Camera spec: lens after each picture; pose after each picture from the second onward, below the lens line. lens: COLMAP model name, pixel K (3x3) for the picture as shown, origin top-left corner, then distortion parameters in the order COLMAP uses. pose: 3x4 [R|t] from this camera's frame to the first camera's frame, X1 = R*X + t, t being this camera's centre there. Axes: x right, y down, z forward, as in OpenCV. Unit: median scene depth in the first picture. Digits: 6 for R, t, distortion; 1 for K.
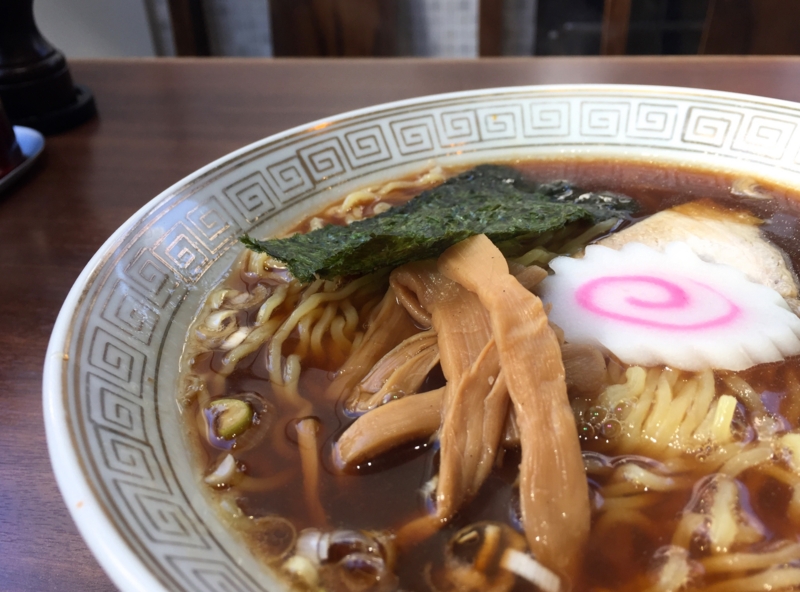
lens RADIAL K [[755.7, 0, 400.0], [0, 755.7, 296.0], [0, 0, 1]] dist [0.058955, -0.094905]
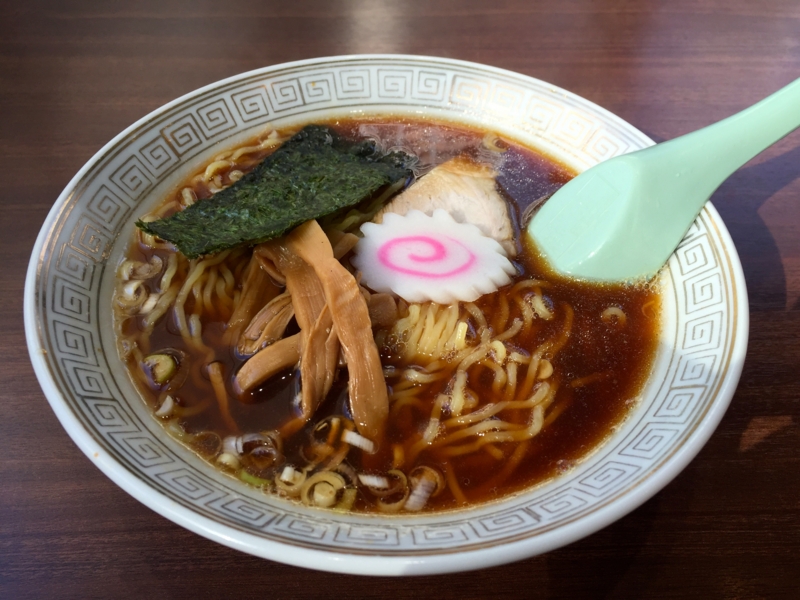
lens RADIAL K [[663.9, 0, 400.0], [0, 663.9, 300.0], [0, 0, 1]] dist [0.056565, -0.001169]
pose [[0.971597, -0.113875, 0.207439, -0.018653], [0.060700, 0.967203, 0.246647, -0.278426], [-0.228722, -0.227050, 0.946644, -0.364213]]
